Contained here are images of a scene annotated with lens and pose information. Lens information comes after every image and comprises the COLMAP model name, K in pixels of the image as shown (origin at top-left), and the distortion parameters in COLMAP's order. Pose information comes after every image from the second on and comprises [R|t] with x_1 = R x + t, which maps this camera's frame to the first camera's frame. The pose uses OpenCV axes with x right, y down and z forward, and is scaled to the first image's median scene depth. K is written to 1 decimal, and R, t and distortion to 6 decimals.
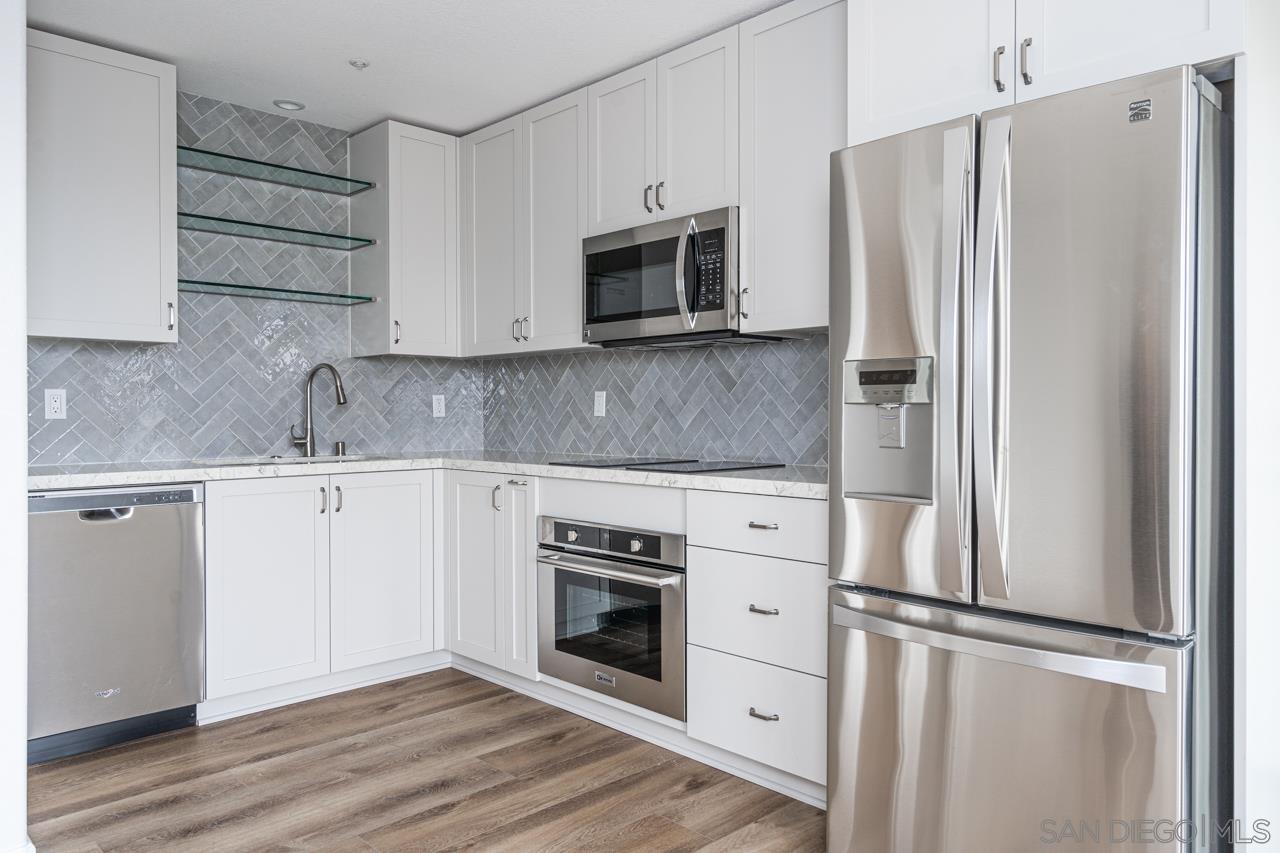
lens RADIAL K [[885.8, 0, 640.0], [0, 885.8, 426.5], [0, 0, 1]] dist [0.002757, 0.000186]
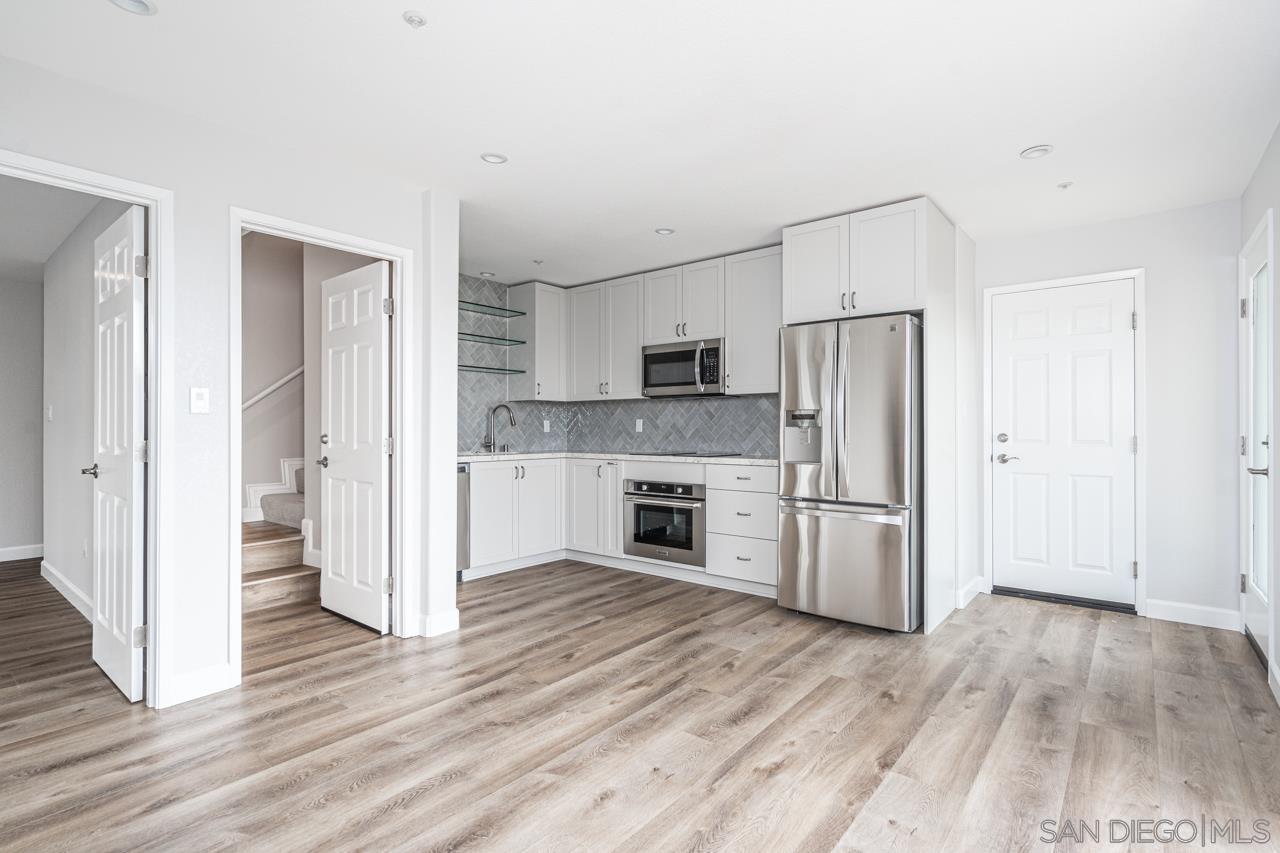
lens RADIAL K [[621.3, 0, 634.3], [0, 621.3, 430.1], [0, 0, 1]] dist [0.000734, 0.000307]
pose [[0.994011, 0.002722, 0.109247, -0.268652], [-0.001014, 0.999877, -0.015682, 0.008371], [-0.109277, 0.015477, 0.993891, -0.497059]]
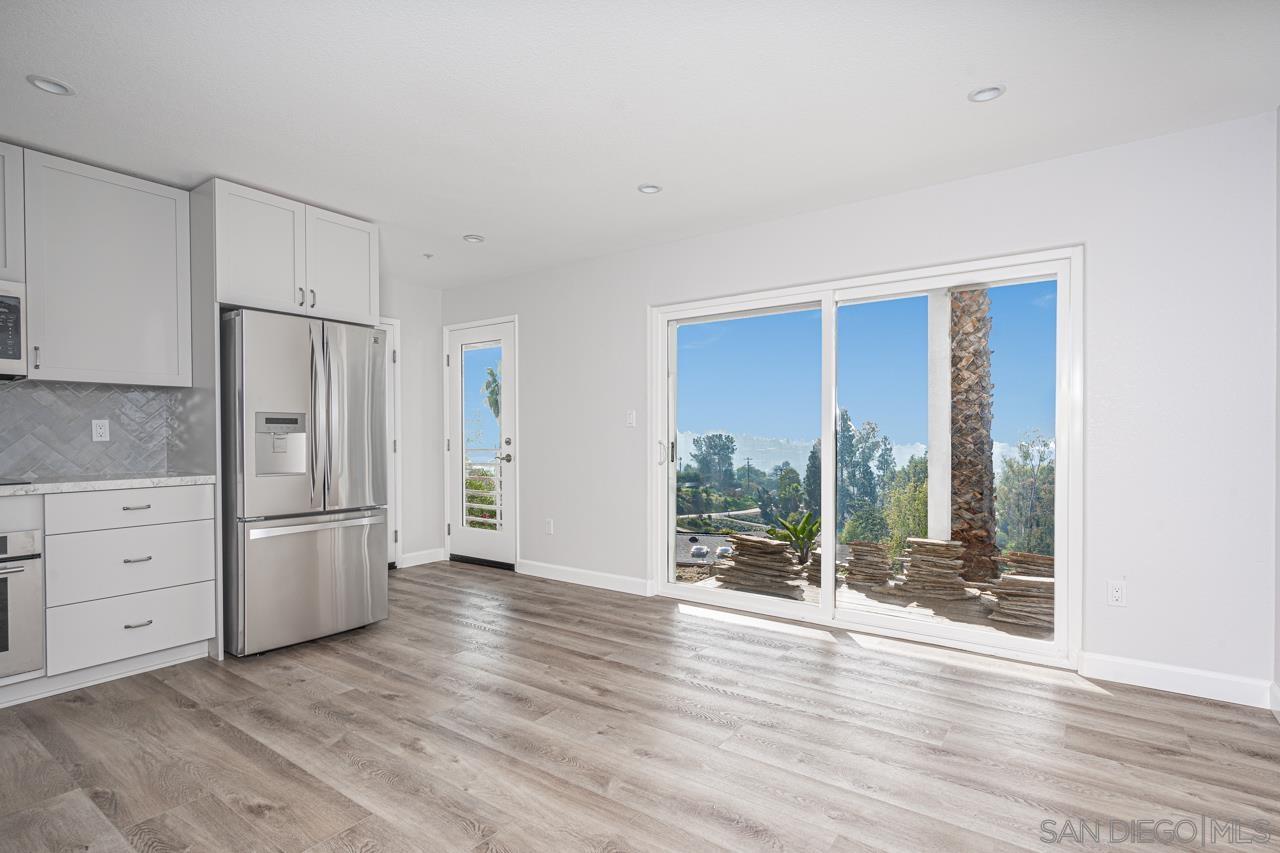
lens RADIAL K [[607.1, 0, 642.0], [0, 607.1, 445.9], [0, 0, 1]] dist [-0.000264, 0.000208]
pose [[-0.177211, -0.012532, 0.984093, -0.902232], [0.018787, 0.999694, 0.016113, -0.000013], [-0.983993, 0.021344, -0.176922, 0.236816]]
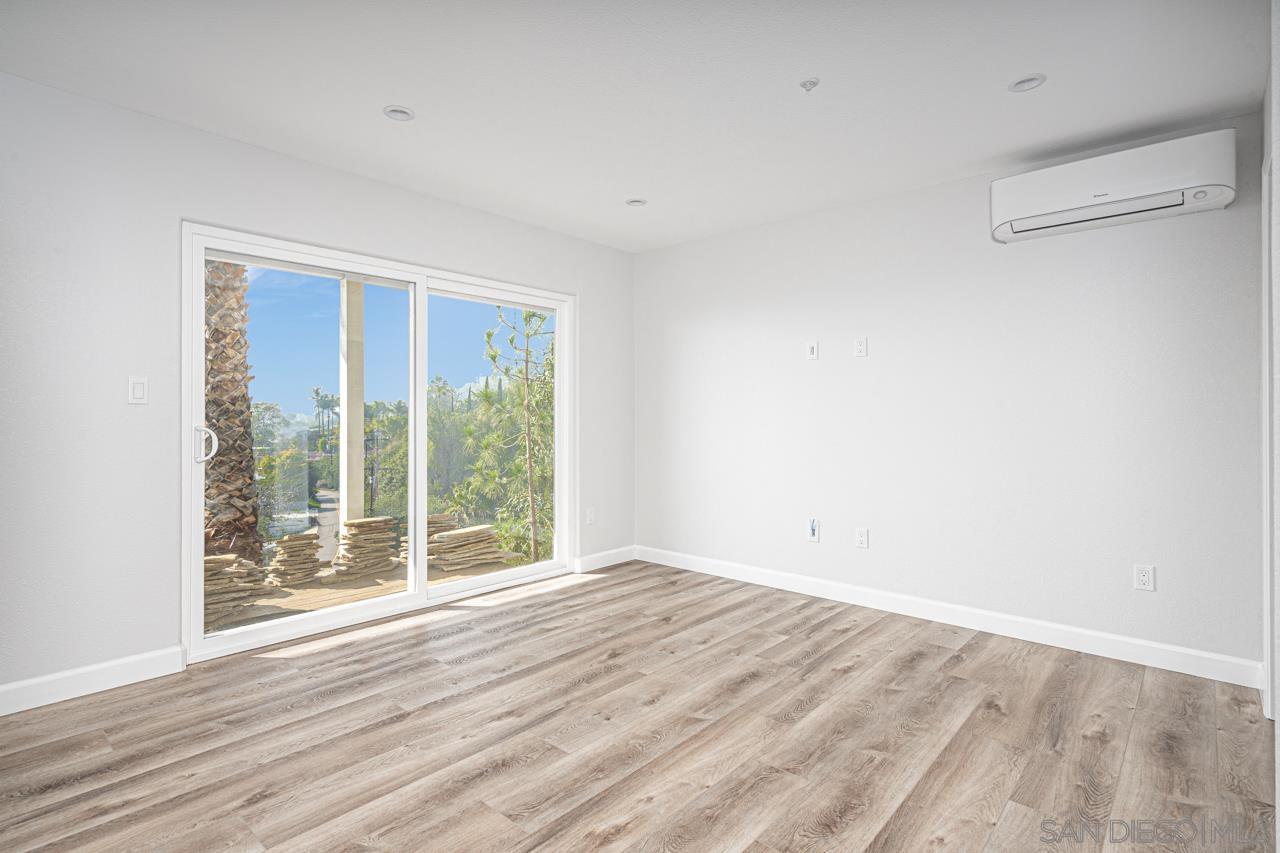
lens RADIAL K [[644.2, 0, 620.5], [0, 644.2, 418.9], [0, 0, 1]] dist [0.002384, 0.000816]
pose [[-0.998547, 0.000698, -0.053892, -0.146014], [-0.000225, 0.999854, 0.017113, -0.014982], [0.053897, 0.017100, -0.998400, 0.933145]]
